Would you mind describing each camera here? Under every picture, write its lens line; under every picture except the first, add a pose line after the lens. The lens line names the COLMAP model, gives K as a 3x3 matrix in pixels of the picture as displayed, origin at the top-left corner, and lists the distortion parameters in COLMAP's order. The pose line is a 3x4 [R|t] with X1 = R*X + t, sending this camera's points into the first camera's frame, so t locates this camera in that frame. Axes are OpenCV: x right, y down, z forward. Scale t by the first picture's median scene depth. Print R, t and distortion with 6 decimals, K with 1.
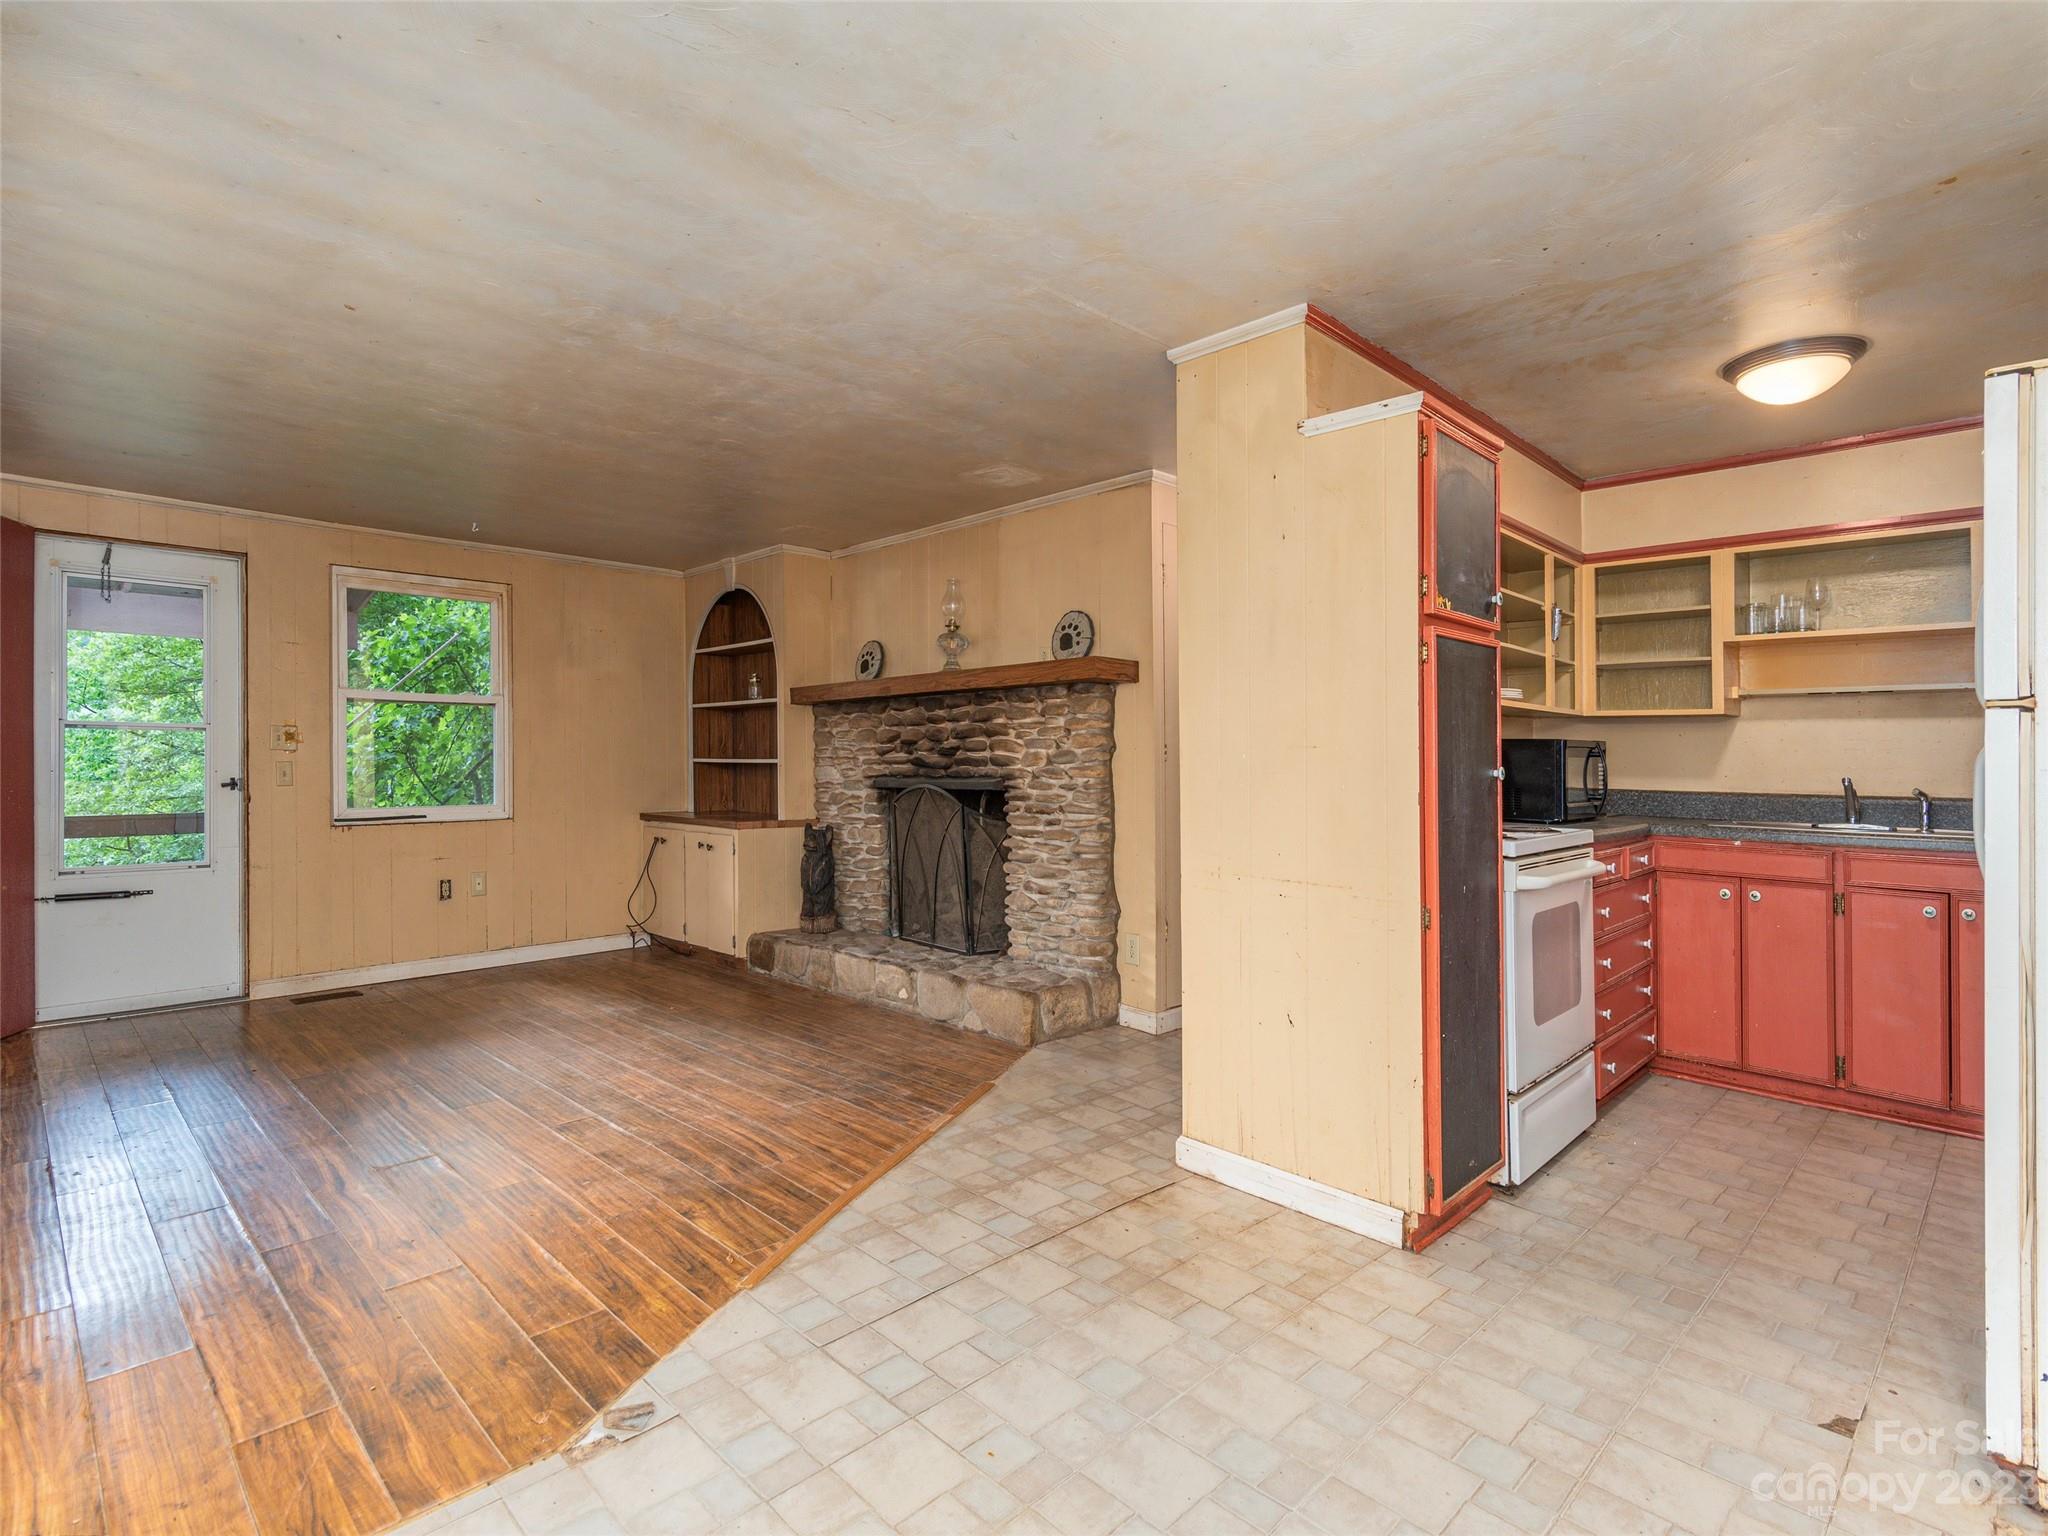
lens RADIAL K [[1004.1, 0, 1028.7], [0, 1004.1, 784.1], [0, 0, 1]] dist [0.005803, 0.000443]
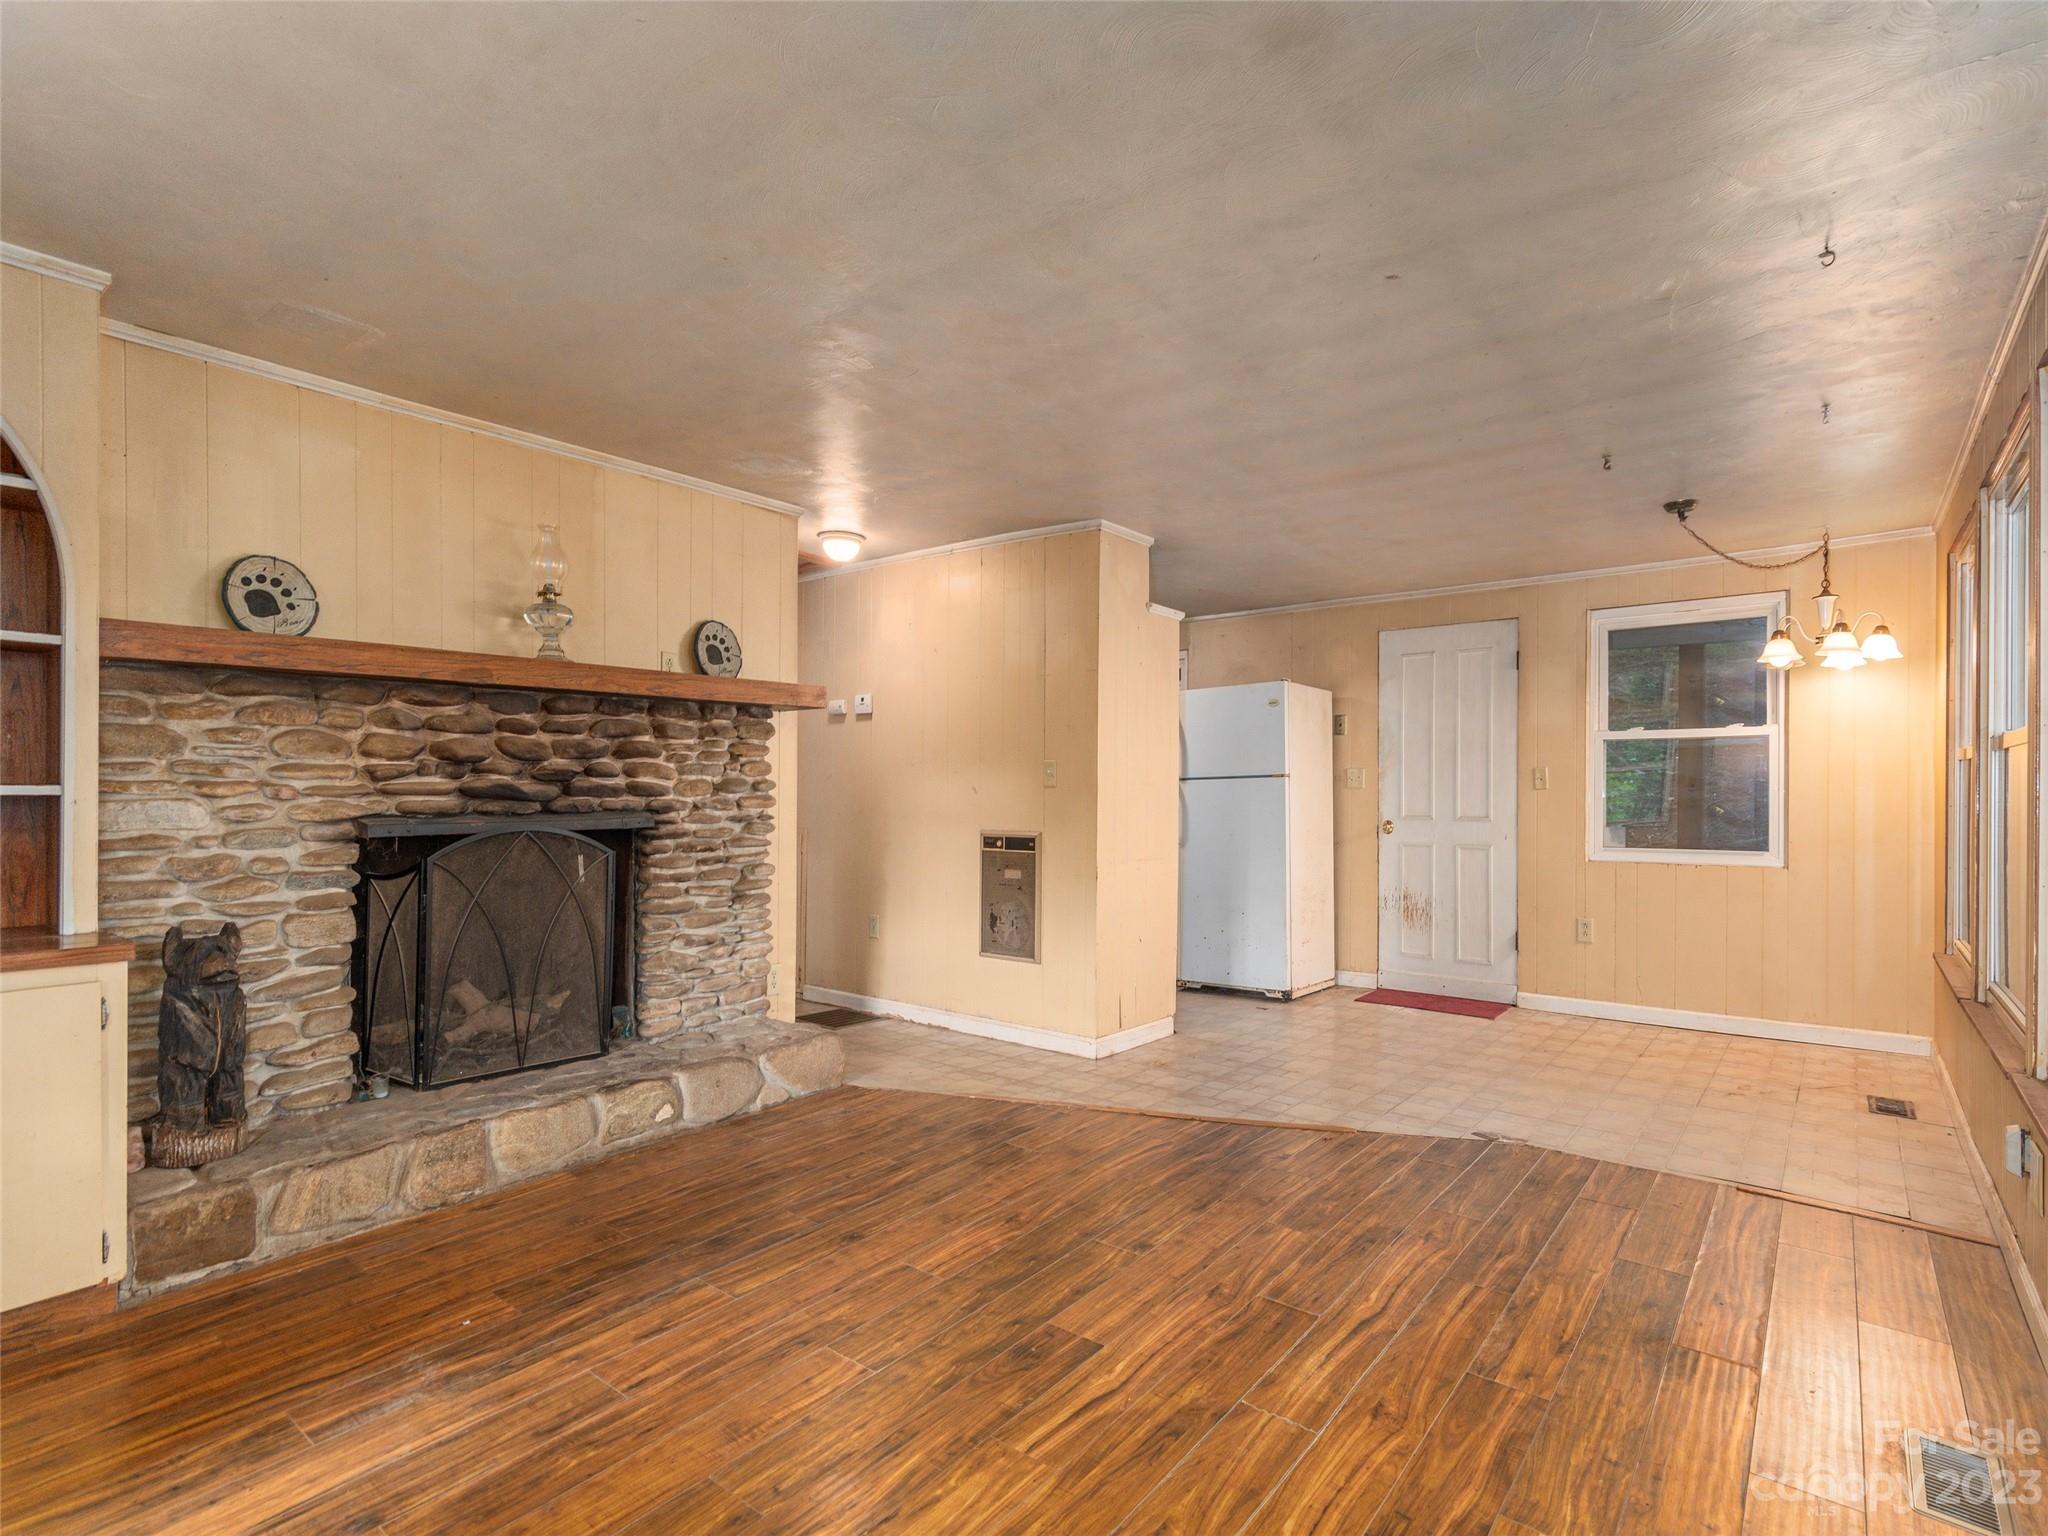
lens RADIAL K [[1000.6, 0, 1047.7], [0, 1000.6, 817.0], [0, 0, 1]] dist [0.003535, 0.000474]
pose [[-0.107483, -0.032296, 0.993682, -0.828067], [0.016311, 0.999280, 0.034242, -0.023425], [-0.994073, 0.019888, -0.106878, 0.765260]]
